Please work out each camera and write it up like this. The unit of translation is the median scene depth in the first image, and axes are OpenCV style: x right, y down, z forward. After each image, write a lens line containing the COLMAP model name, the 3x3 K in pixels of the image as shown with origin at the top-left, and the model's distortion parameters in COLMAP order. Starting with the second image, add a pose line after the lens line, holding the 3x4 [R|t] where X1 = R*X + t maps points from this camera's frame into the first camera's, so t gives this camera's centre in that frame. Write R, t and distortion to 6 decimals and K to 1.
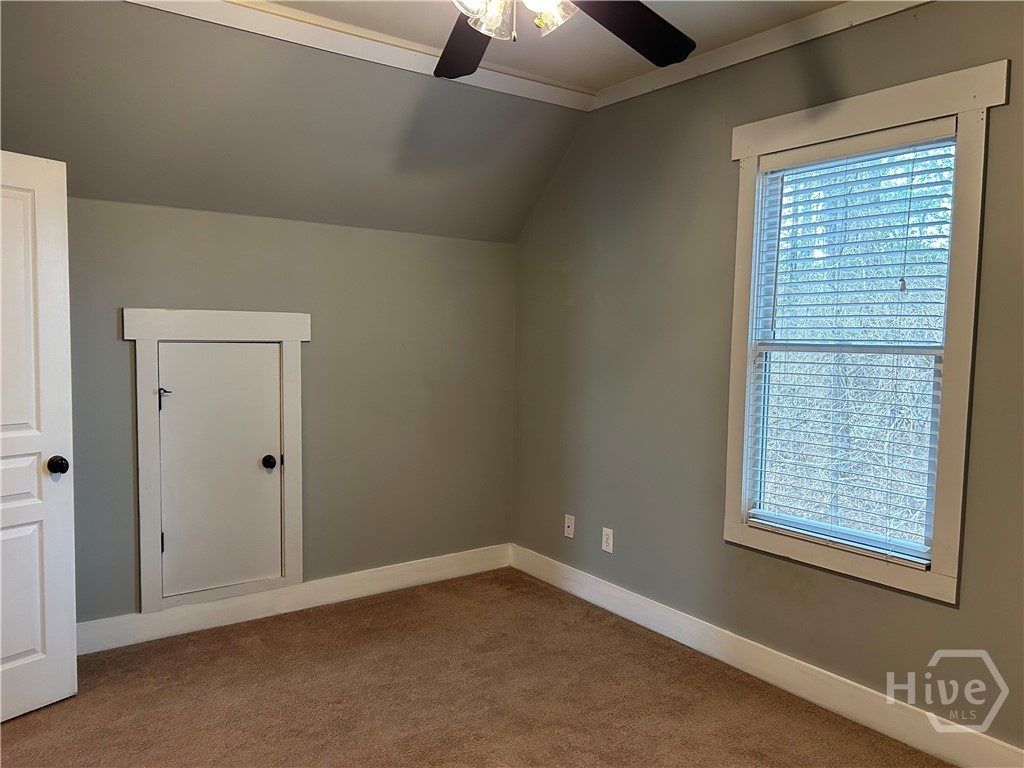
lens RADIAL K [[761.7, 0, 489.9], [0, 761.7, 385.4], [0, 0, 1]] dist [0.008071, 0.007459]
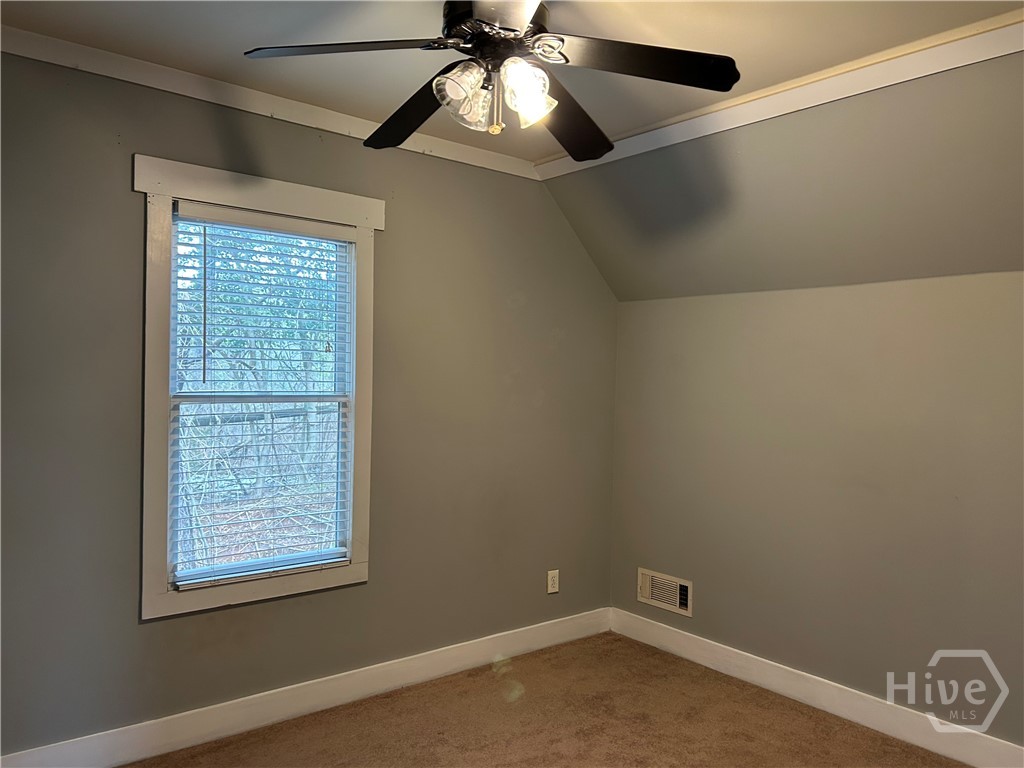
lens RADIAL K [[761.7, 0, 489.9], [0, 761.7, 385.4], [0, 0, 1]] dist [0.008071, 0.007459]
pose [[-0.044496, -0.043091, 0.998080, -0.641942], [0.044999, 0.997969, 0.045093, -0.099752], [-0.997996, 0.046919, -0.042466, 0.689991]]
